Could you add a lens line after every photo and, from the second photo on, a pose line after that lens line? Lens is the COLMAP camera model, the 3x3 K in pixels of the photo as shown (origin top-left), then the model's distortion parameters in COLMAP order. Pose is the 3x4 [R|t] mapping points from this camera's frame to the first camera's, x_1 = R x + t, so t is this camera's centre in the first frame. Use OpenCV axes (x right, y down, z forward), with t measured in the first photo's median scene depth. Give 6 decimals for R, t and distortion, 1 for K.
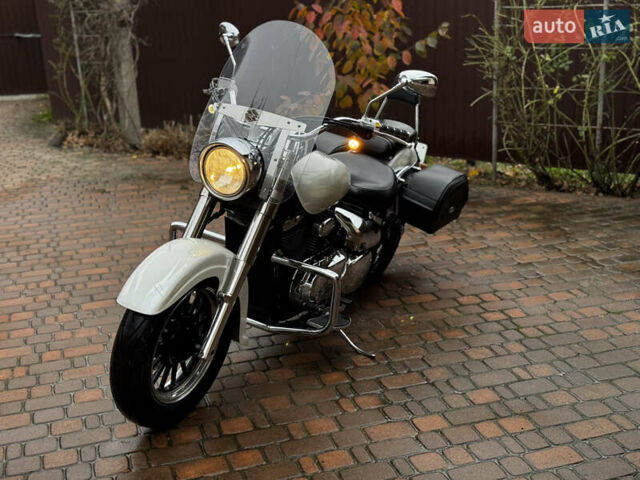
lens RADIAL K [[896.3, 0, 320.0], [0, 896.3, 240.0], [0, 0, 1]] dist [0.217781, -0.027814]
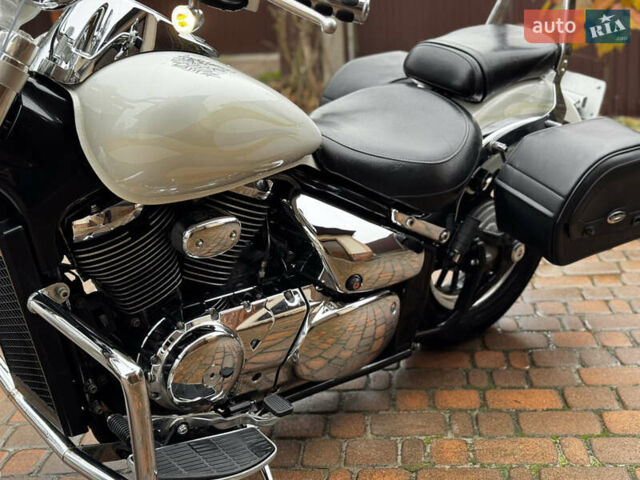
lens RADIAL K [[896.3, 0, 320.0], [0, 896.3, 240.0], [0, 0, 1]] dist [0.217781, -0.027814]
pose [[0.936708, 0.086518, -0.339253, 0.167391], [-0.077743, 0.996195, 0.039397, -0.028898], [0.341371, -0.010529, 0.939870, 0.517009]]
